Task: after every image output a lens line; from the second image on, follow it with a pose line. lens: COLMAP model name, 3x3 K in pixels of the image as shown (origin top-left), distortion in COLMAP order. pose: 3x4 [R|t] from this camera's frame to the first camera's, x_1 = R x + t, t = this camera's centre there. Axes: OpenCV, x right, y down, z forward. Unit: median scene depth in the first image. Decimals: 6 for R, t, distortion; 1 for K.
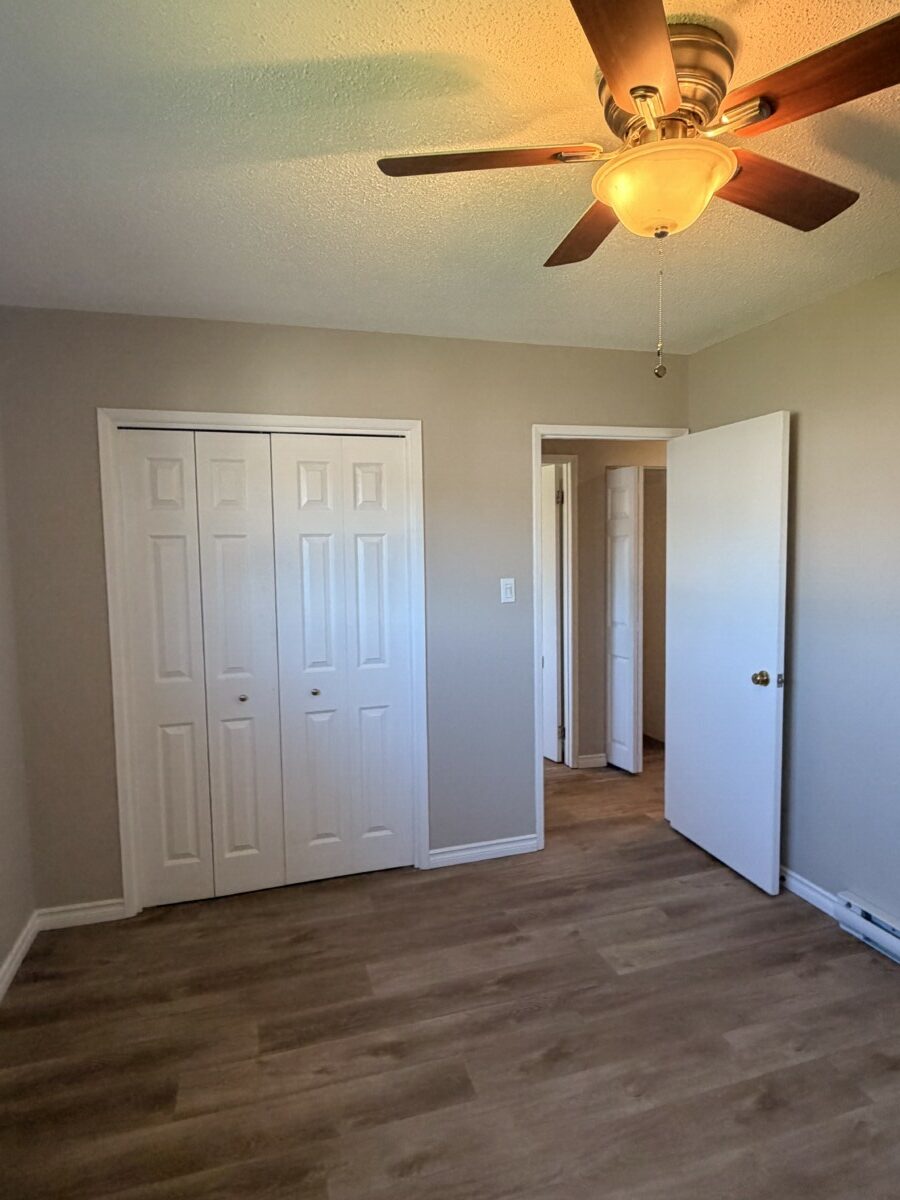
lens RADIAL K [[699.2, 0, 451.4], [0, 699.2, 597.5], [0, 0, 1]] dist [-0.005109, -0.001035]
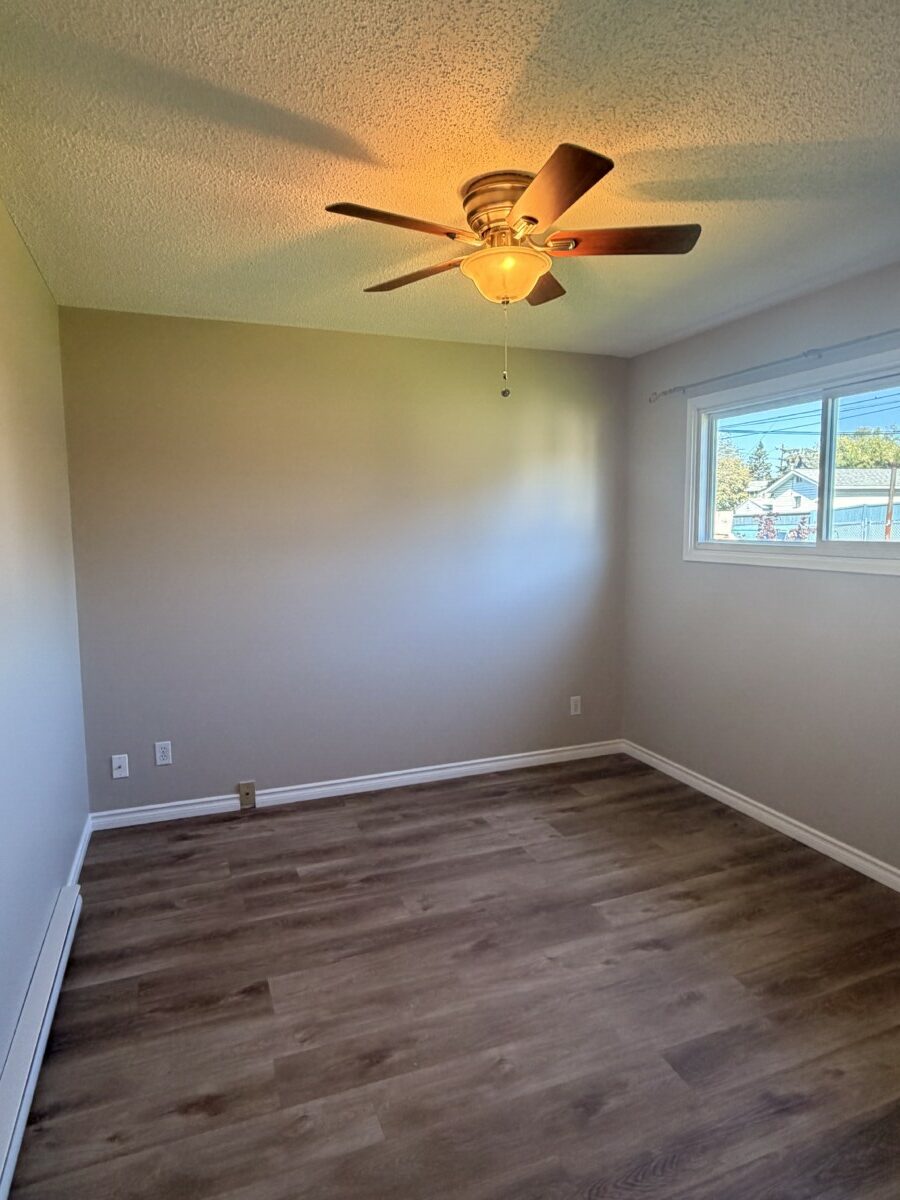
lens RADIAL K [[699.2, 0, 450.5], [0, 699.2, 600.1], [0, 0, 1]] dist [-0.005109, -0.001035]
pose [[-0.996948, 0.036300, -0.069119, 0.350987], [0.021718, 0.979335, 0.201077, -0.120860], [0.074990, 0.198962, -0.977134, 1.670227]]
